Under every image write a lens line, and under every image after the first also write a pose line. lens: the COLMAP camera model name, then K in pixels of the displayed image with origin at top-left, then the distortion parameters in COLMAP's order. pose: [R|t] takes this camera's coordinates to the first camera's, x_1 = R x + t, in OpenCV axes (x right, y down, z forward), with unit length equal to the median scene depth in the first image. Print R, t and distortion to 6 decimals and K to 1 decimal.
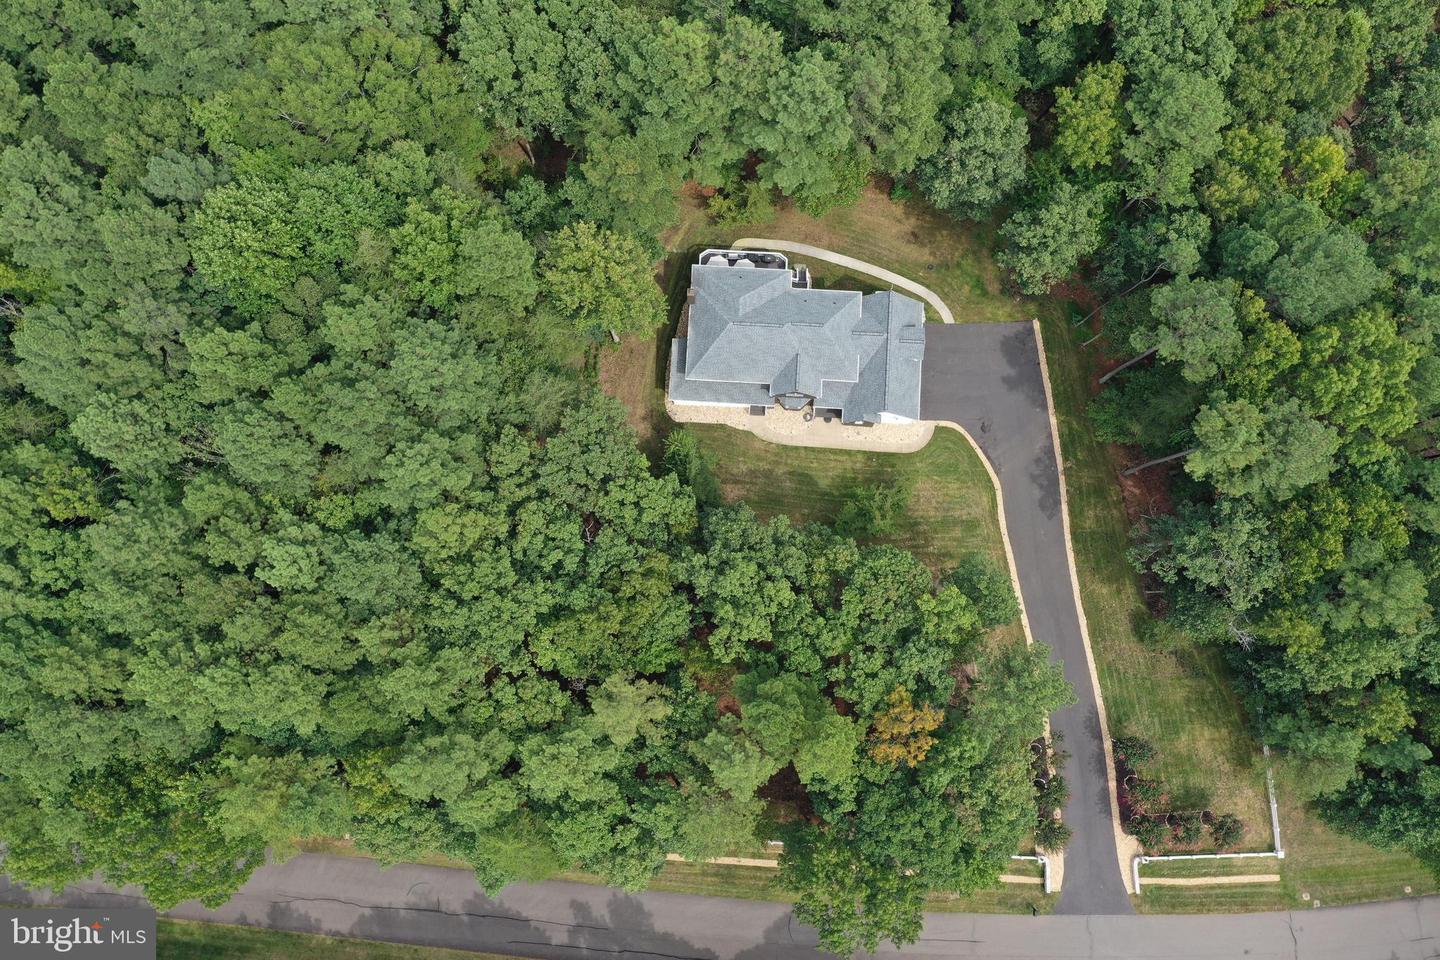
lens RADIAL K [[1149.5, 0, 721.3], [0, 1149.5, 478.7], [0, 0, 1]] dist [0.011617, 0.006639]
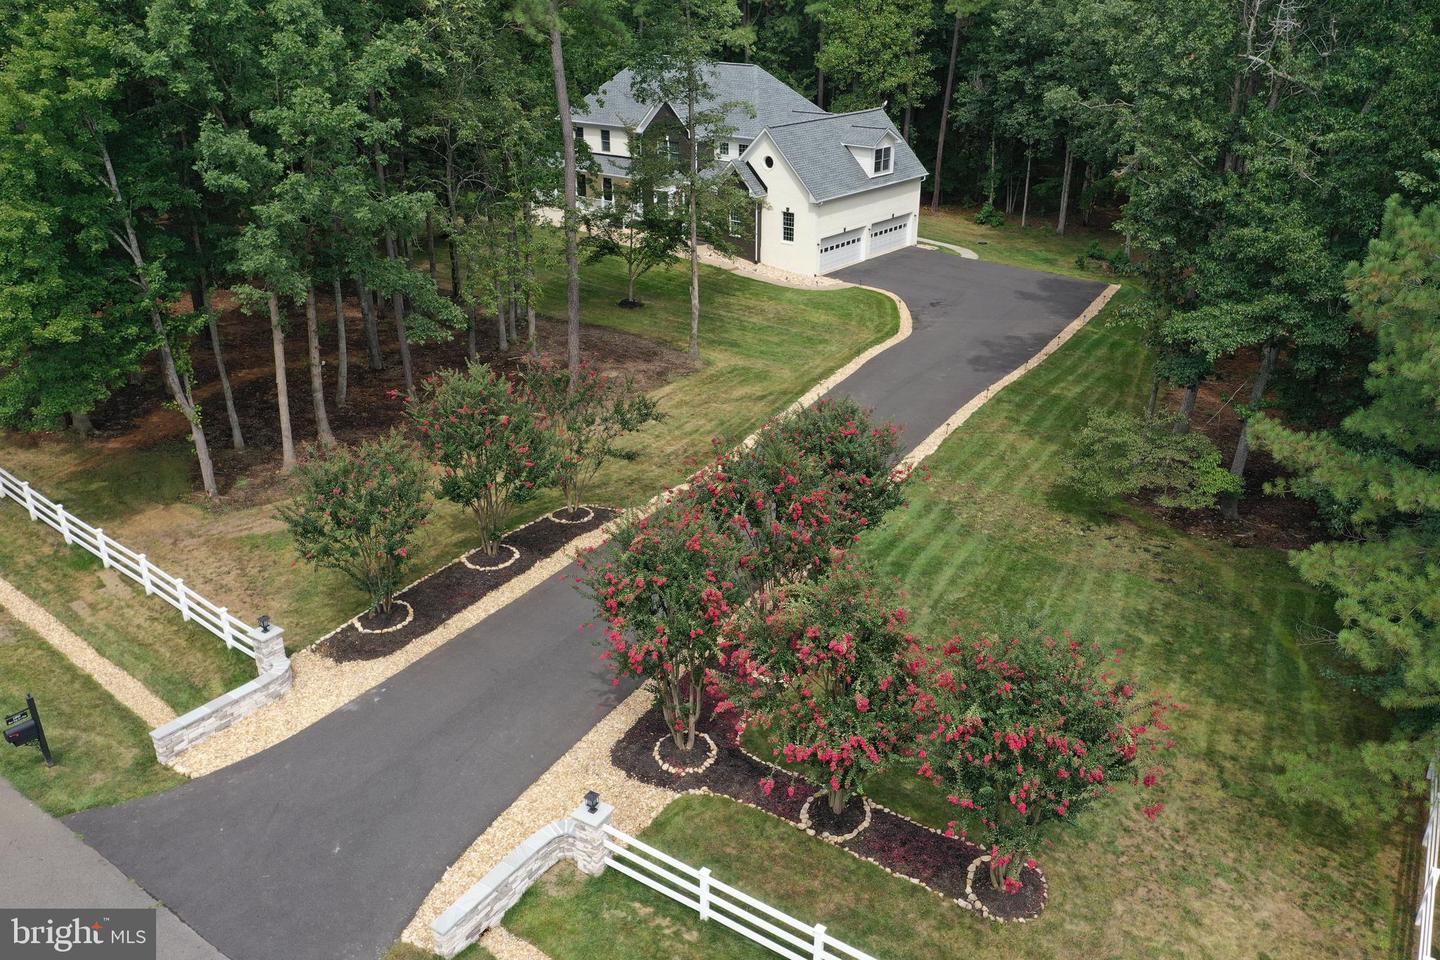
lens RADIAL K [[1149.5, 0, 721.3], [0, 1149.5, 478.7], [0, 0, 1]] dist [0.011617, 0.006639]
pose [[0.811326, 0.242214, -0.532056, 0.517167], [-0.580775, 0.437831, -0.686298, 0.464573], [0.066720, 0.865816, 0.495895, 0.943687]]
